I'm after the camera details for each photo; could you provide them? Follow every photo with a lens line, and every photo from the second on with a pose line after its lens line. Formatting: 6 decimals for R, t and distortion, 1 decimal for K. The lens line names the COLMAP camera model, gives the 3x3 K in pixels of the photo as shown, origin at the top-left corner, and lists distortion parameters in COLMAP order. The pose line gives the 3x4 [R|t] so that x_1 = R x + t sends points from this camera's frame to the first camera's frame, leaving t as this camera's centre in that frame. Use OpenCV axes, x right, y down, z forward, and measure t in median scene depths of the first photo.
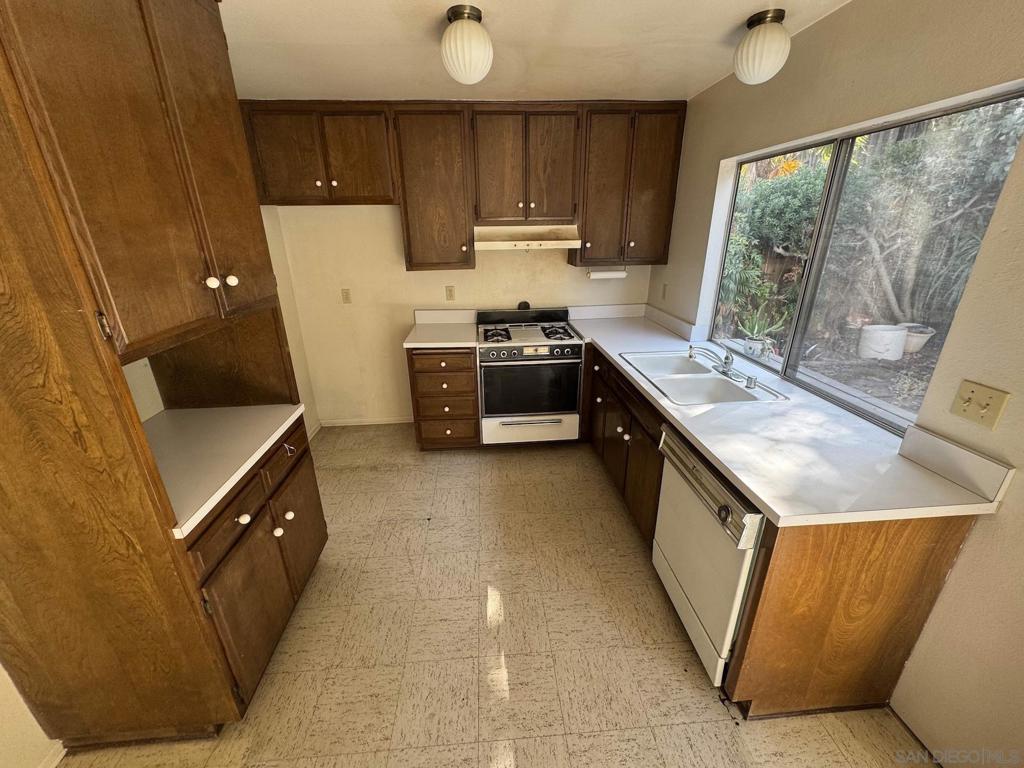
lens RADIAL K [[410.4, 0, 510.4], [0, 410.4, 385.6], [0, 0, 1]] dist [-0.002785, 0.000089]
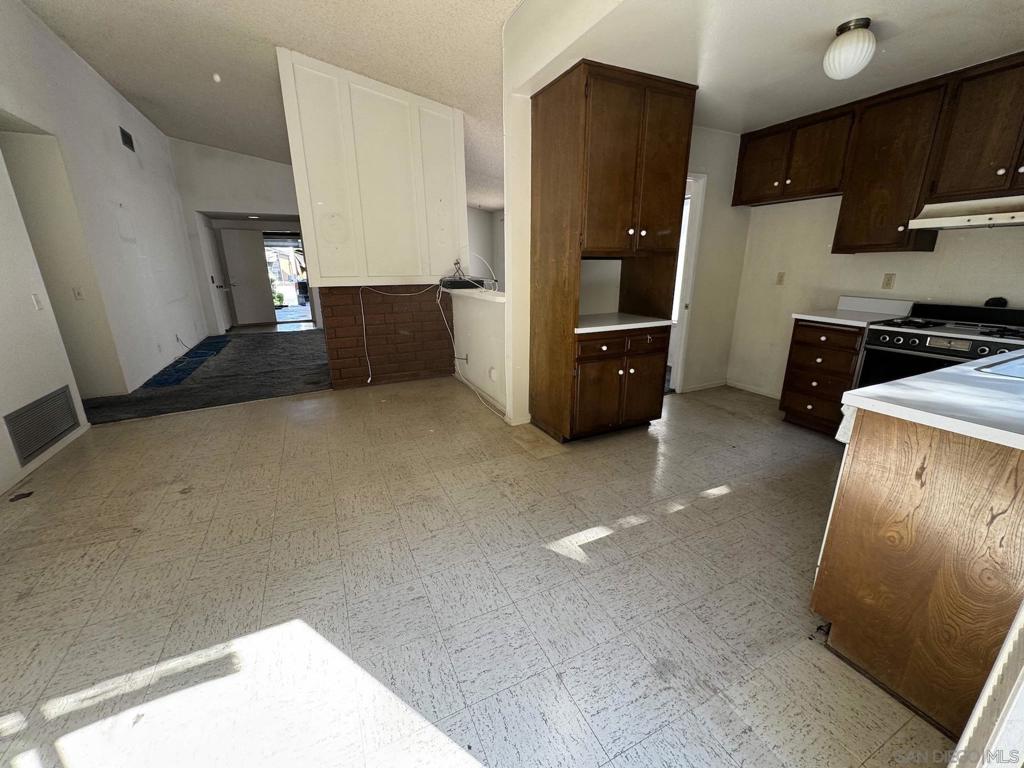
lens RADIAL K [[410.4, 0, 510.2], [0, 410.4, 383.7], [0, 0, 1]] dist [-0.002785, 0.000089]
pose [[0.367651, 0.273329, -0.888889, 0.524212], [-0.330807, 0.931752, 0.149685, 0.169960], [0.869137, 0.239019, 0.432979, -0.127965]]
